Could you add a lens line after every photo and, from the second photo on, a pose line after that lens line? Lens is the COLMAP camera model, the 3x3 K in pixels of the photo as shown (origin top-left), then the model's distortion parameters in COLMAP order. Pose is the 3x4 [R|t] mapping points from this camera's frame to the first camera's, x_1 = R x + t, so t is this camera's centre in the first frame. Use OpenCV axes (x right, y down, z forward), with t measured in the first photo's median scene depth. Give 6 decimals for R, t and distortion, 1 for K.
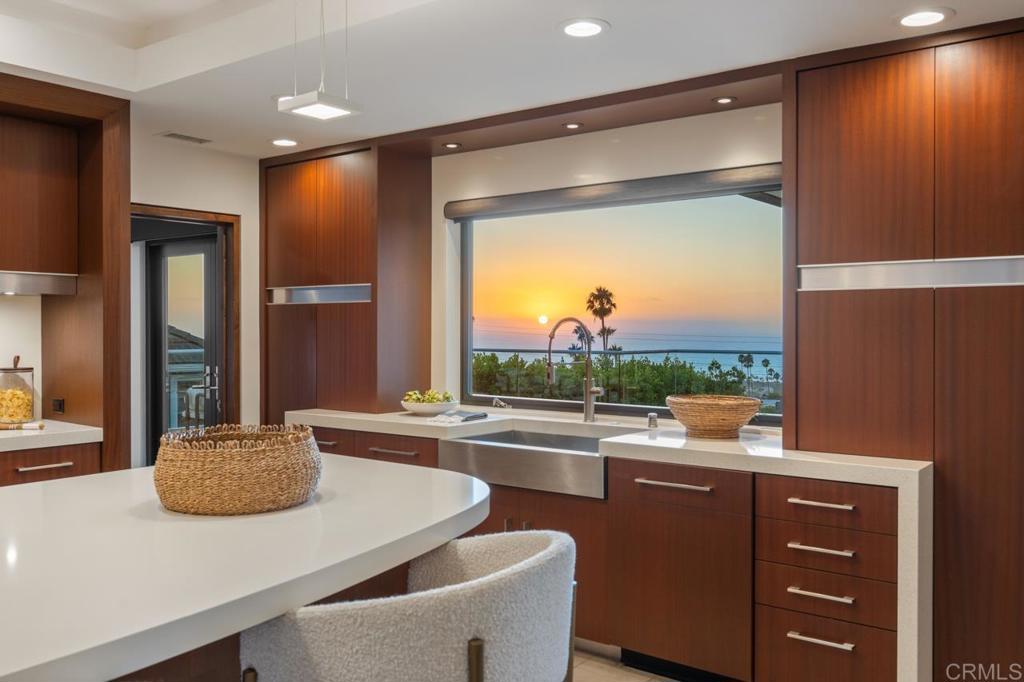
lens RADIAL K [[877.9, 0, 512.0], [0, 877.9, 341.0], [0, 0, 1]] dist [-0.004717, -0.000936]
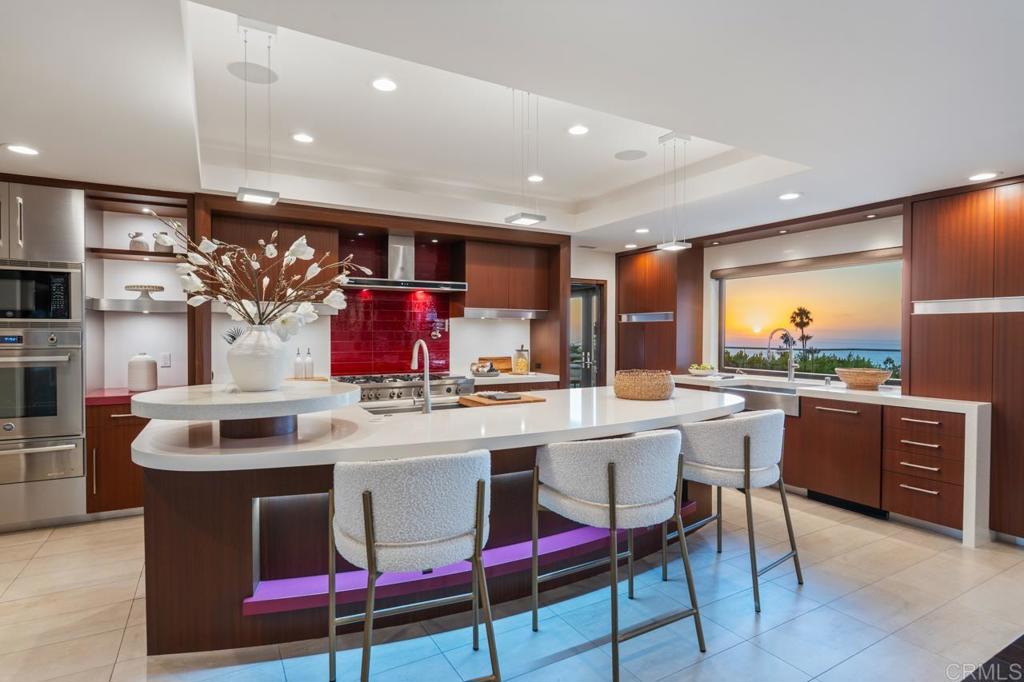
lens RADIAL K [[536.0, 0, 512.0], [0, 536.0, 341.0], [0, 0, 1]] dist [0.001021, 0.001229]
pose [[0.923505, 0.007828, -0.383507, -0.025956], [-0.009053, 0.999958, -0.001390, 0.008015], [0.383480, 0.004755, 0.923537, -0.309997]]
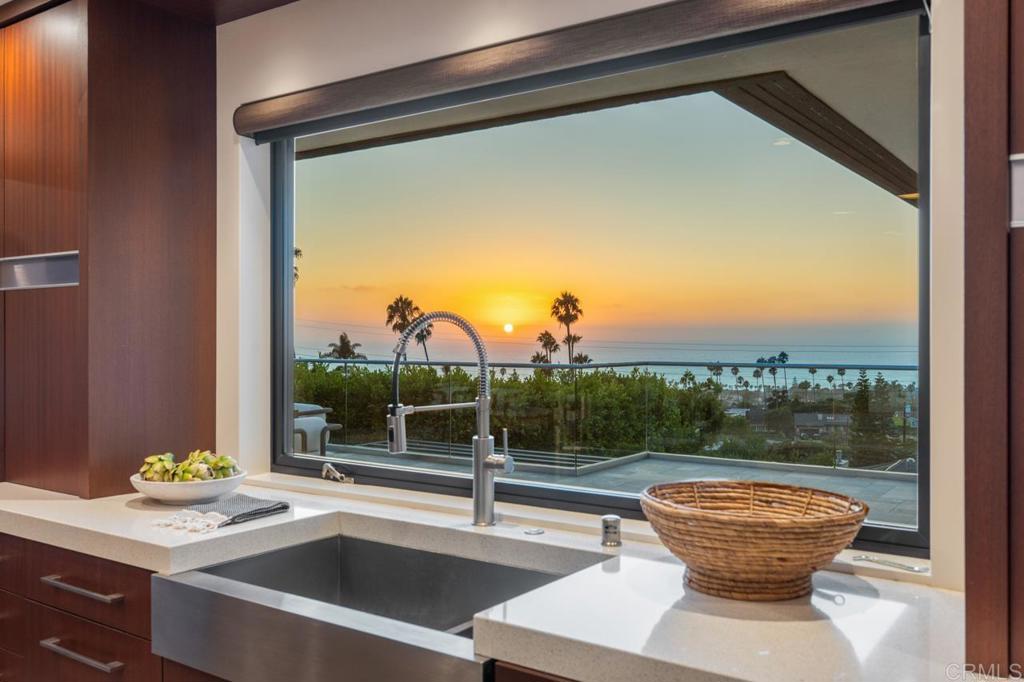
lens RADIAL K [[894.2, 0, 512.0], [0, 894.2, 341.0], [0, 0, 1]] dist [0.001575, 0.001452]
pose [[0.999268, -0.000642, 0.038246, 0.076388], [0.000962, 0.999965, -0.008358, -0.006280], [-0.038239, 0.008389, 0.999233, 0.448613]]
